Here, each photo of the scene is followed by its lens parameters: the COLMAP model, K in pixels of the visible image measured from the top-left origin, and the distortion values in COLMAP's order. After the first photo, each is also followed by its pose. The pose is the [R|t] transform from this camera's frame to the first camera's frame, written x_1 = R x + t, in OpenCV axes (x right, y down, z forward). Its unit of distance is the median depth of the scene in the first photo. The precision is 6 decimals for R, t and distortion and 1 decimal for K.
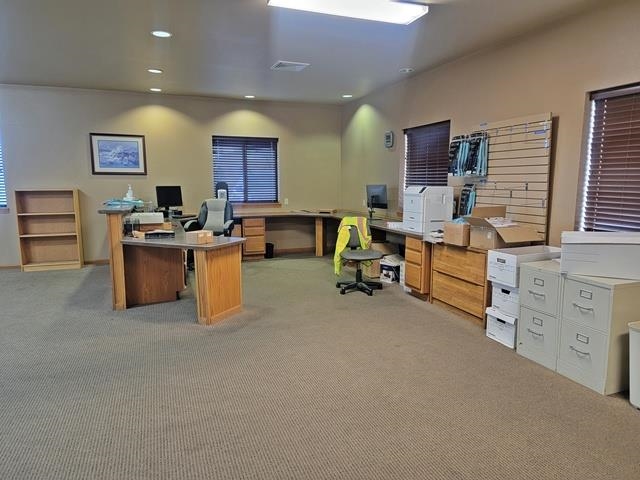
lens RADIAL K [[454.6, 0, 320.0], [0, 454.6, 240.0], [0, 0, 1]] dist [0.002716, 0.000266]
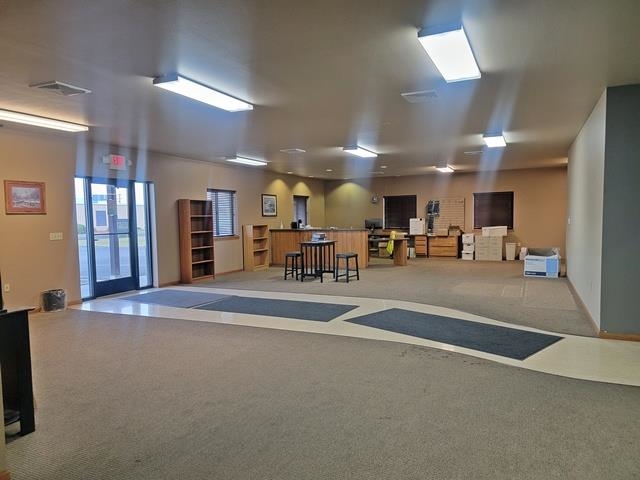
lens RADIAL K [[454.6, 0, 320.0], [0, 454.6, 240.0], [0, 0, 1]] dist [0.002716, 0.000266]
pose [[0.702917, -0.049895, 0.709520, -1.615647], [0.111608, 0.992917, -0.040745, 0.045422], [-0.702461, 0.107829, 0.703507, -0.406631]]
